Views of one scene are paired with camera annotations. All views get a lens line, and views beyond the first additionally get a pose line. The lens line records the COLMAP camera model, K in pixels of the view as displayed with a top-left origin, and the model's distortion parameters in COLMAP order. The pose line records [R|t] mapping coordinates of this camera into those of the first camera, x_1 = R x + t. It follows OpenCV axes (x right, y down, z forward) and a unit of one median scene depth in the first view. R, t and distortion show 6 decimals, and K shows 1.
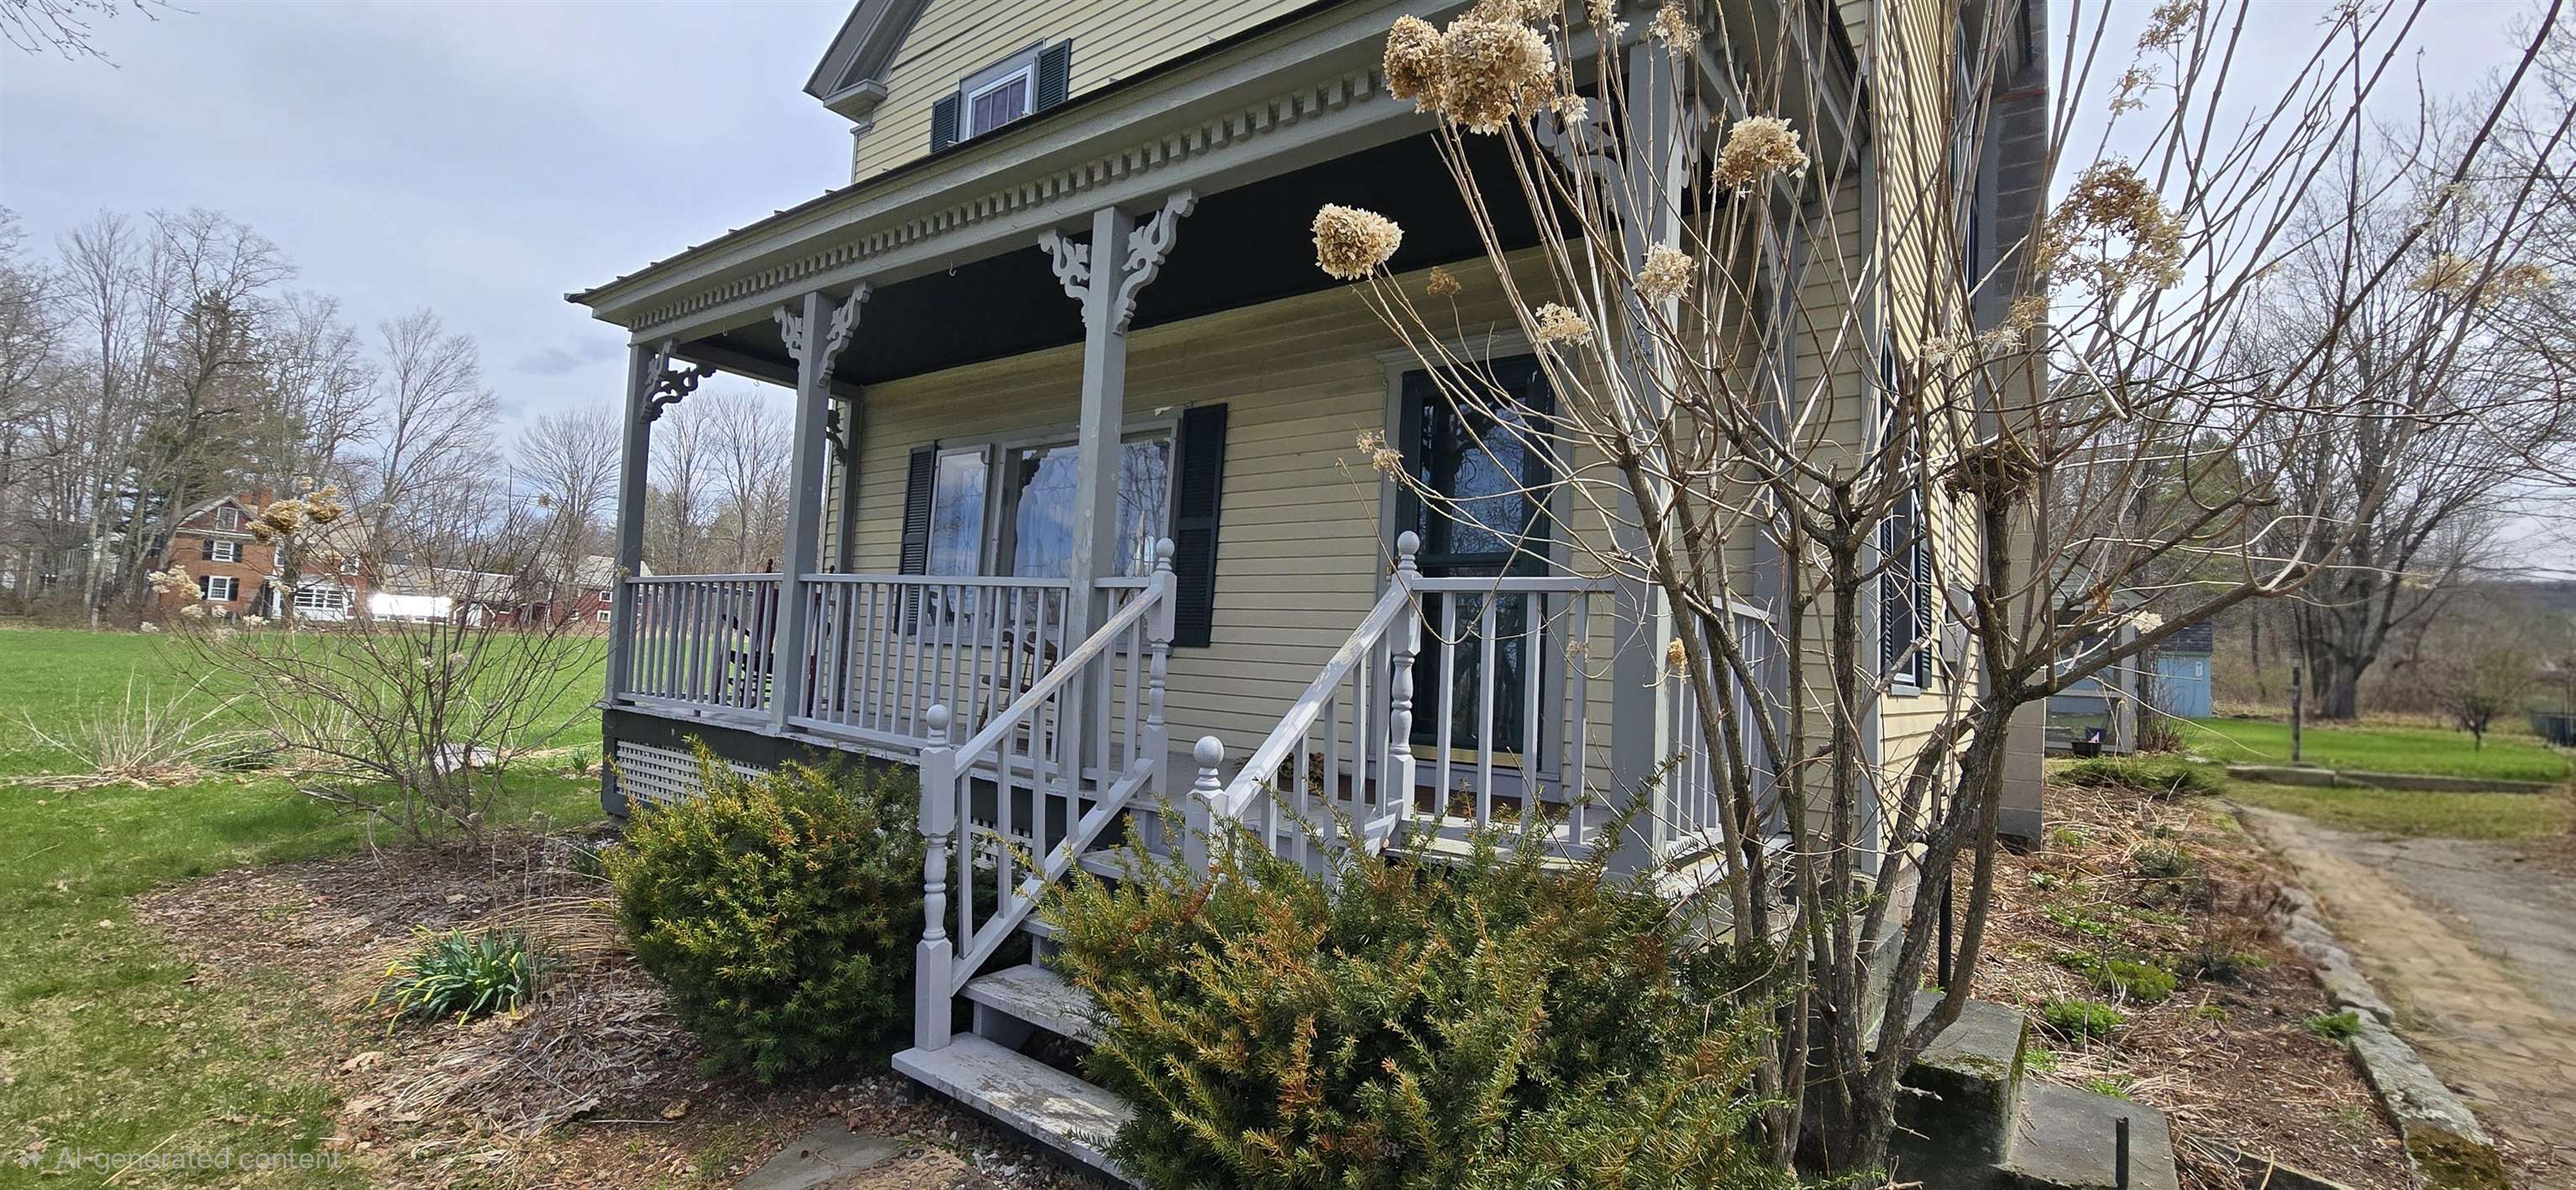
lens RADIAL K [[1053.2, 0, 1274.0], [0, 1053.2, 599.1], [0, 0, 1]] dist [-0.001861, -0.000124]
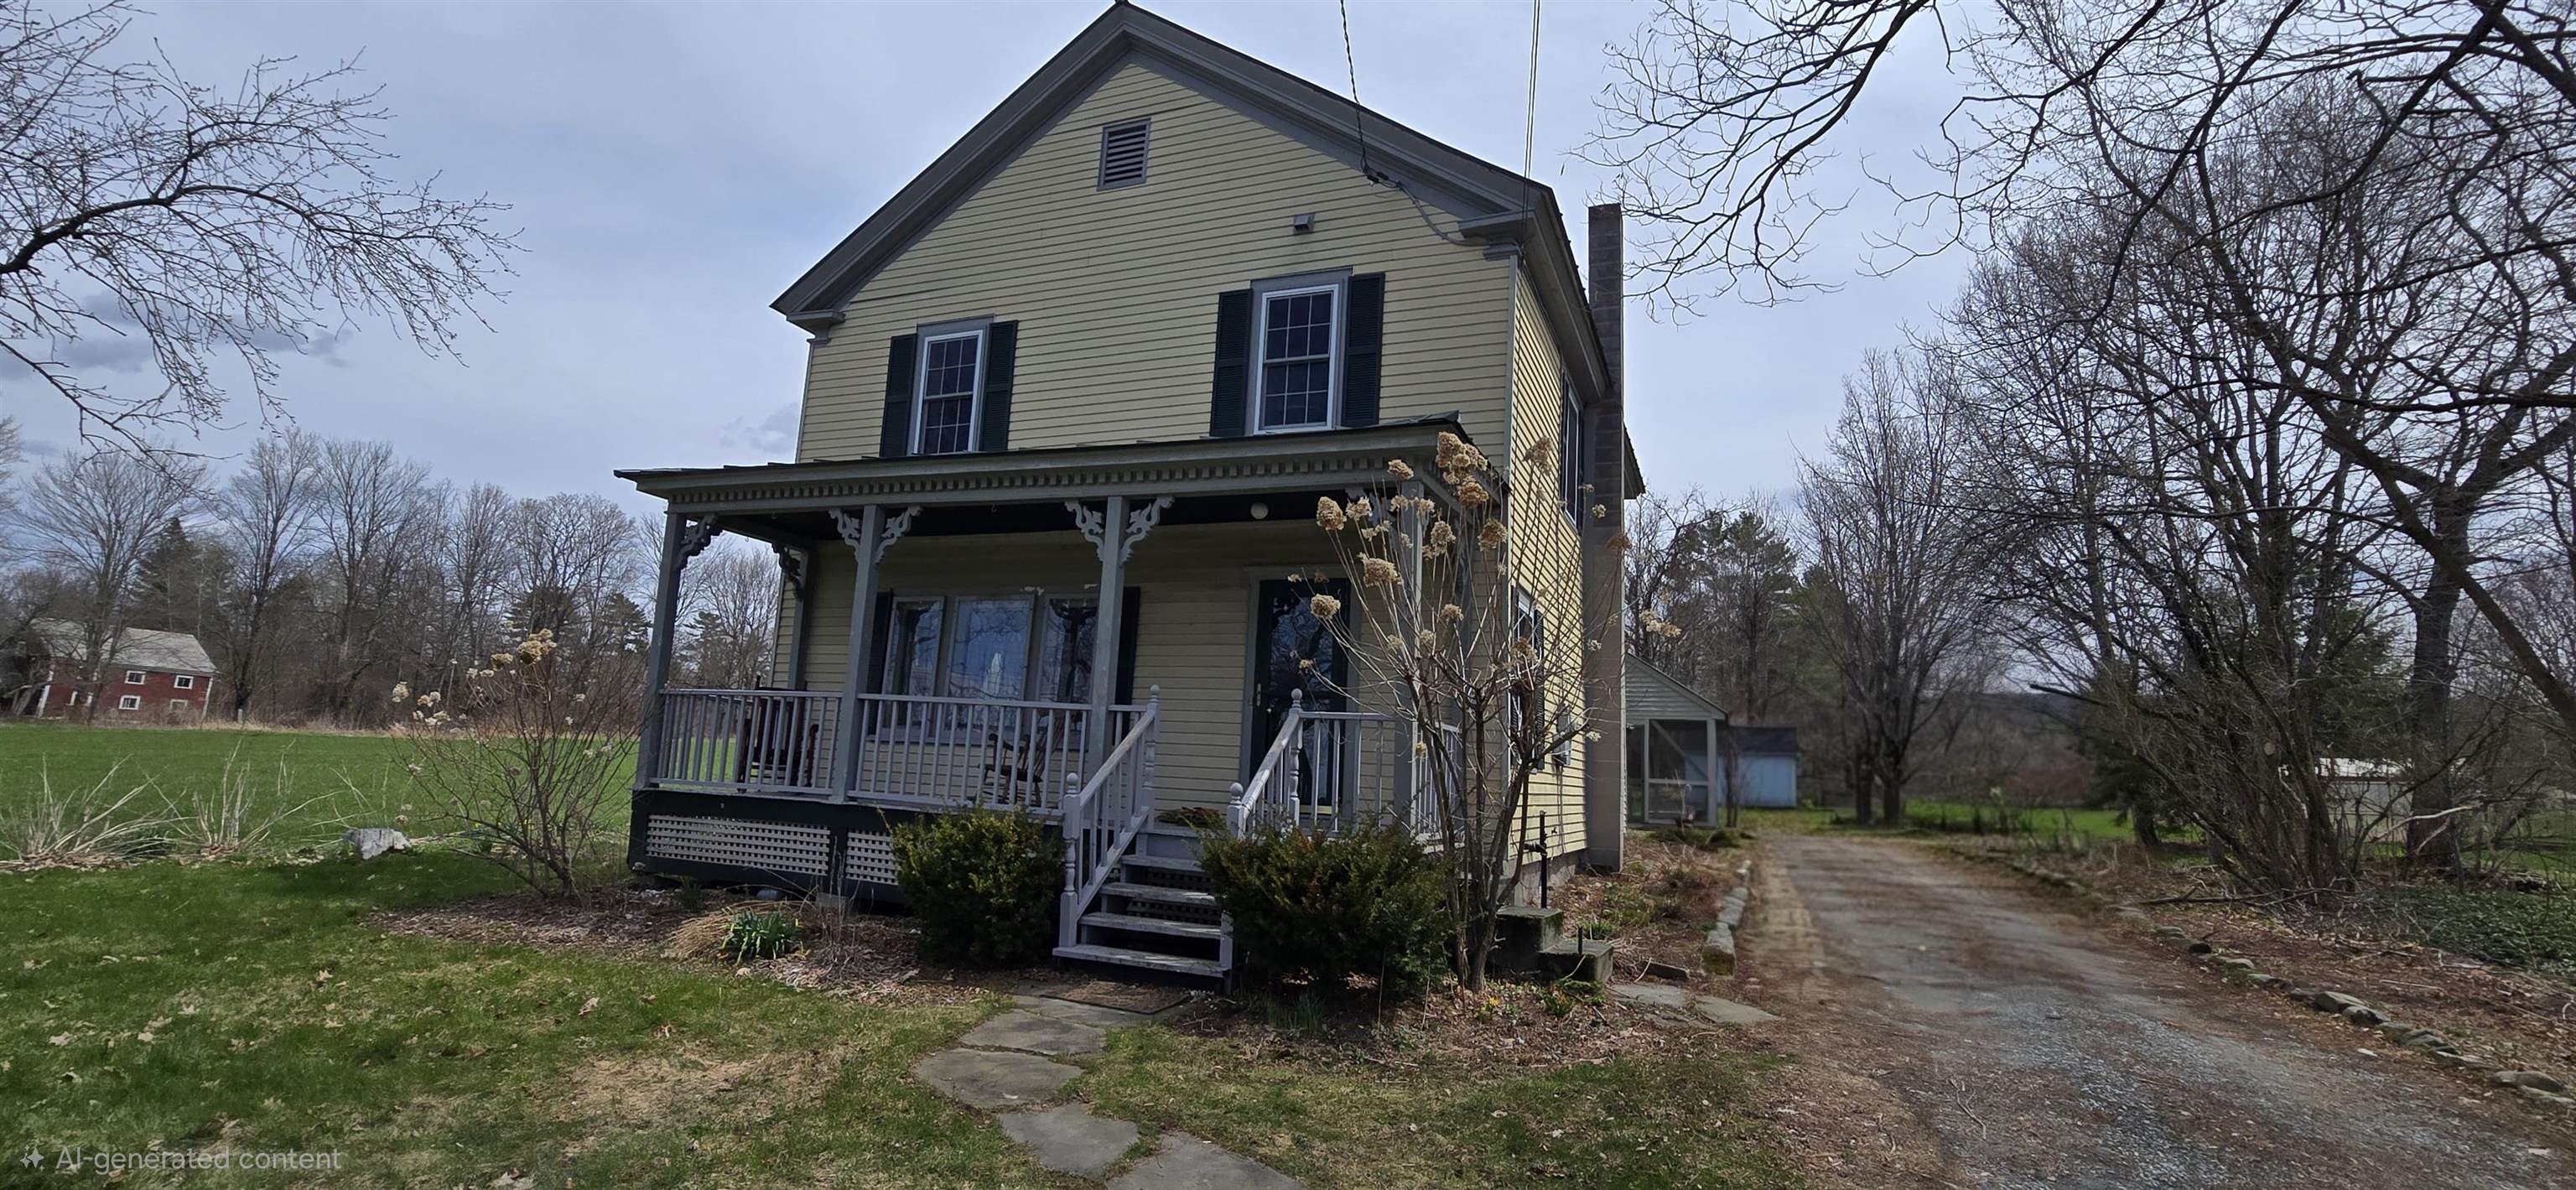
lens RADIAL K [[1053.2, 0, 1274.0], [0, 1053.2, 599.1], [0, 0, 1]] dist [-0.001861, -0.000124]
pose [[0.967011, 0.039907, 0.251588, -0.350038], [-0.016189, 0.995284, -0.095648, -0.031888], [-0.254218, 0.088420, 0.963097, -0.786462]]
